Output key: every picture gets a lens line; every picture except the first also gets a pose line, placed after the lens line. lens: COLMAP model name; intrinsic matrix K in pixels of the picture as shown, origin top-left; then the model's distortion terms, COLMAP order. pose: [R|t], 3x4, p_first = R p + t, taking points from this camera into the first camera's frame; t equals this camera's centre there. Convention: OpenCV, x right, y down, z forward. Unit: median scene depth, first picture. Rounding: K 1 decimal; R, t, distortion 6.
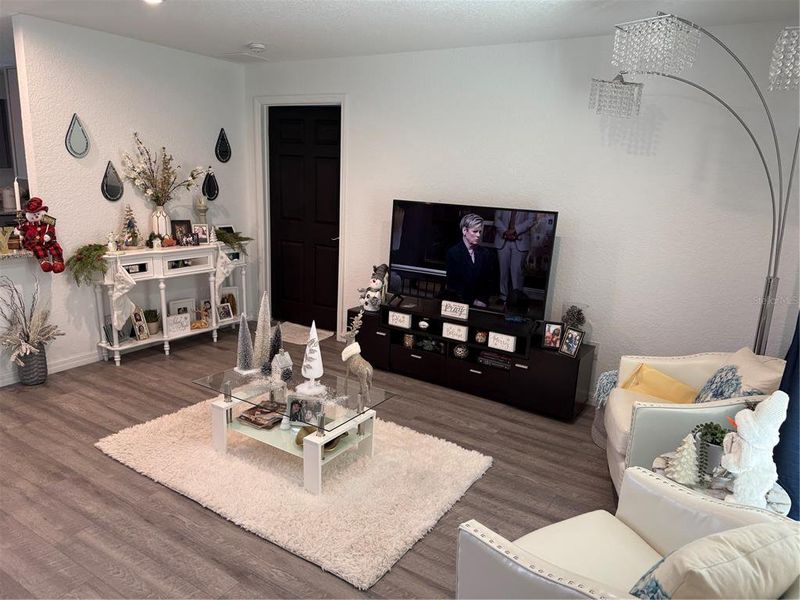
lens RADIAL K [[558.3, 0, 393.9], [0, 558.3, 305.9], [0, 0, 1]] dist [0.057935, -0.066972]
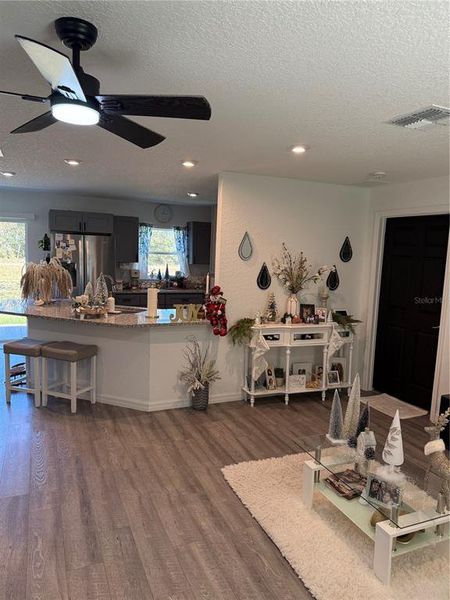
lens RADIAL K [[418.8, 0, 229.4], [0, 418.8, 298.1], [0, 0, 1]] dist [0.057935, -0.066972]
pose [[0.834600, 0.052691, -0.548331, 0.015793], [-0.134038, 0.984922, -0.109370, -0.039672], [0.534301, 0.164778, 0.829078, 0.084638]]
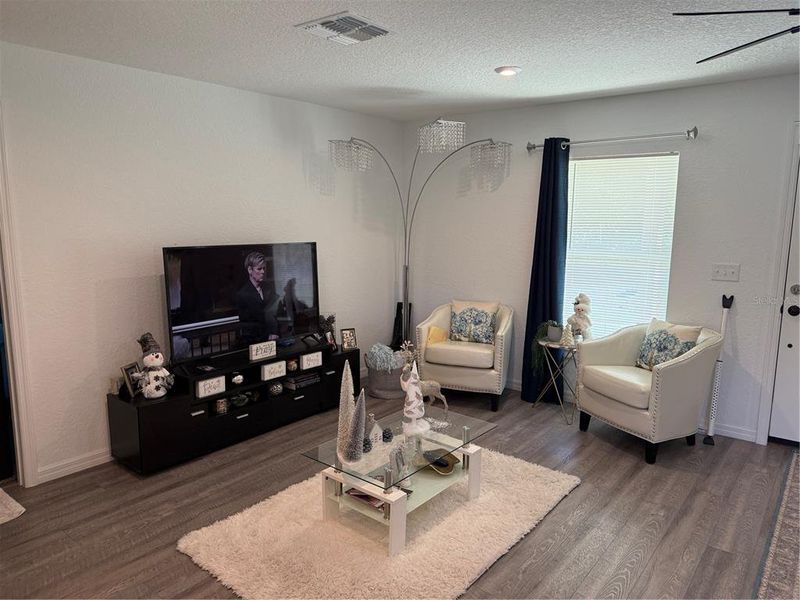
lens RADIAL K [[558.3, 0, 402.8], [0, 558.3, 300.8], [0, 0, 1]] dist [0.057935, -0.066972]
pose [[0.098432, -0.190689, 0.976703, -0.840916], [0.231250, 0.958985, 0.163925, -0.187978], [-0.967902, 0.209728, 0.138492, 0.638077]]
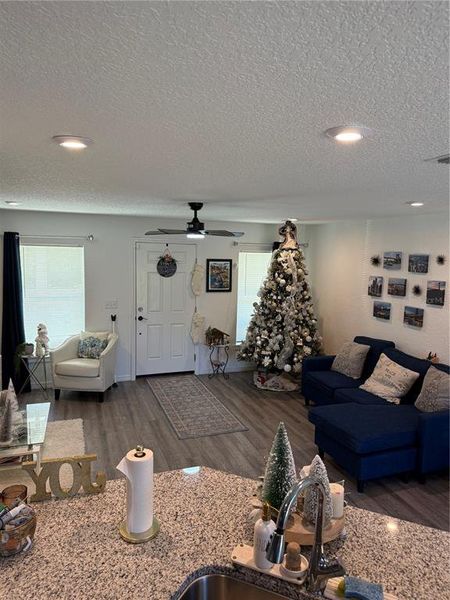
lens RADIAL K [[418.8, 0, 225.7], [0, 418.8, 299.2], [0, 0, 1]] dist [0.057935, -0.066972]
pose [[-0.782909, -0.128771, 0.608664, -1.094297], [0.095229, 0.942011, 0.321787, -0.434355], [-0.614805, 0.309892, -0.725246, 1.107155]]
